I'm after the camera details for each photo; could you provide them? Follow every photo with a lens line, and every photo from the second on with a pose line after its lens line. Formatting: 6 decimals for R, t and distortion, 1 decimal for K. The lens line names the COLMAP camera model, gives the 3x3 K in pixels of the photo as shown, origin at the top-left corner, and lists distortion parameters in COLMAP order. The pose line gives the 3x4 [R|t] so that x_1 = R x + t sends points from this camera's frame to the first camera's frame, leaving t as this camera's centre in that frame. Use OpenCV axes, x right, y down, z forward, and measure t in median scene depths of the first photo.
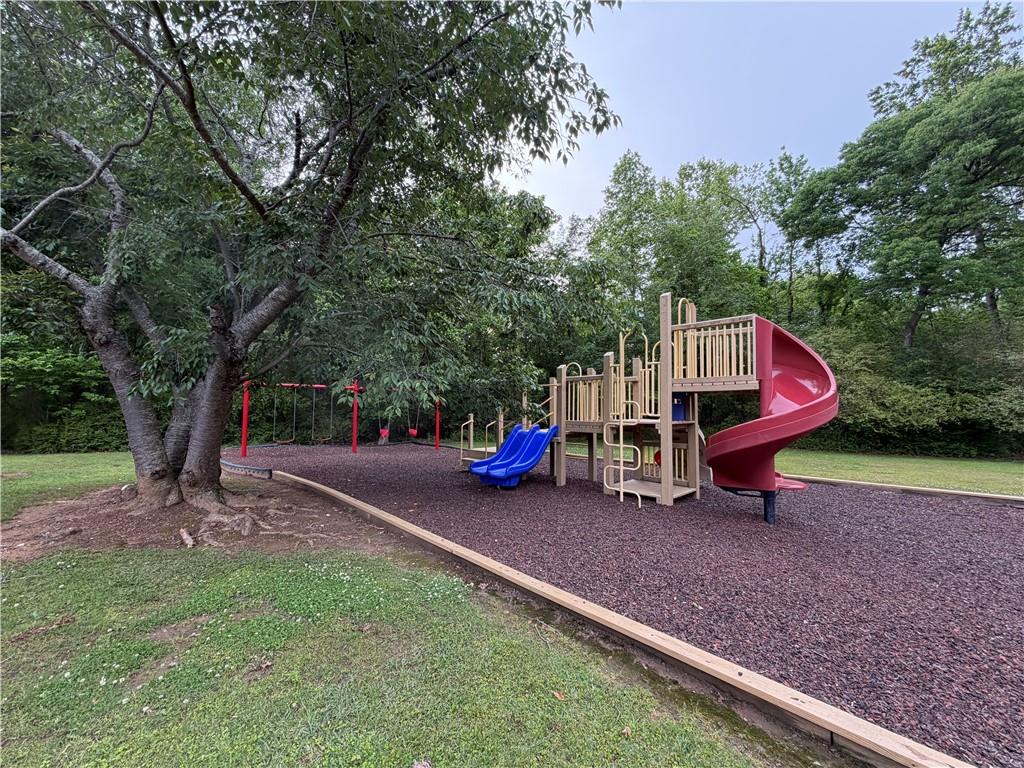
lens RADIAL K [[412.9, 0, 515.0], [0, 412.9, 388.7], [0, 0, 1]] dist [0.001409, 0.000524]
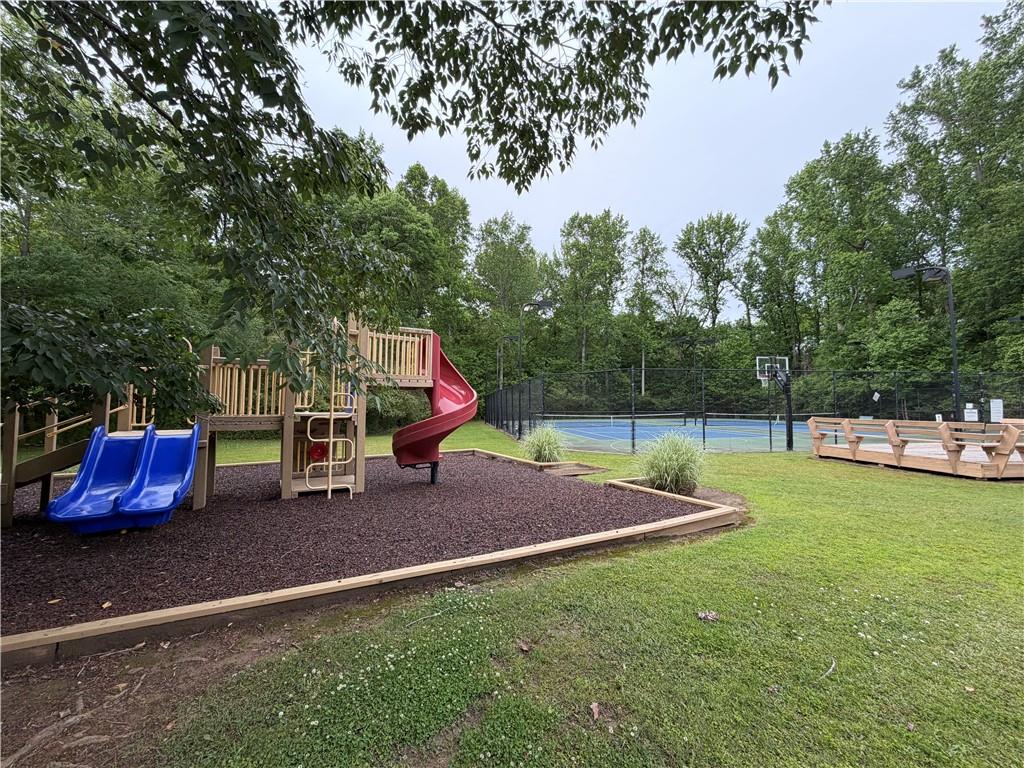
lens RADIAL K [[412.9, 0, 515.0], [0, 412.9, 388.7], [0, 0, 1]] dist [0.001409, 0.000524]
pose [[0.225598, 0.034645, 0.973604, -0.612131], [-0.056070, 0.998173, -0.022527, 0.019535], [-0.972606, -0.049507, 0.227129, 0.407527]]
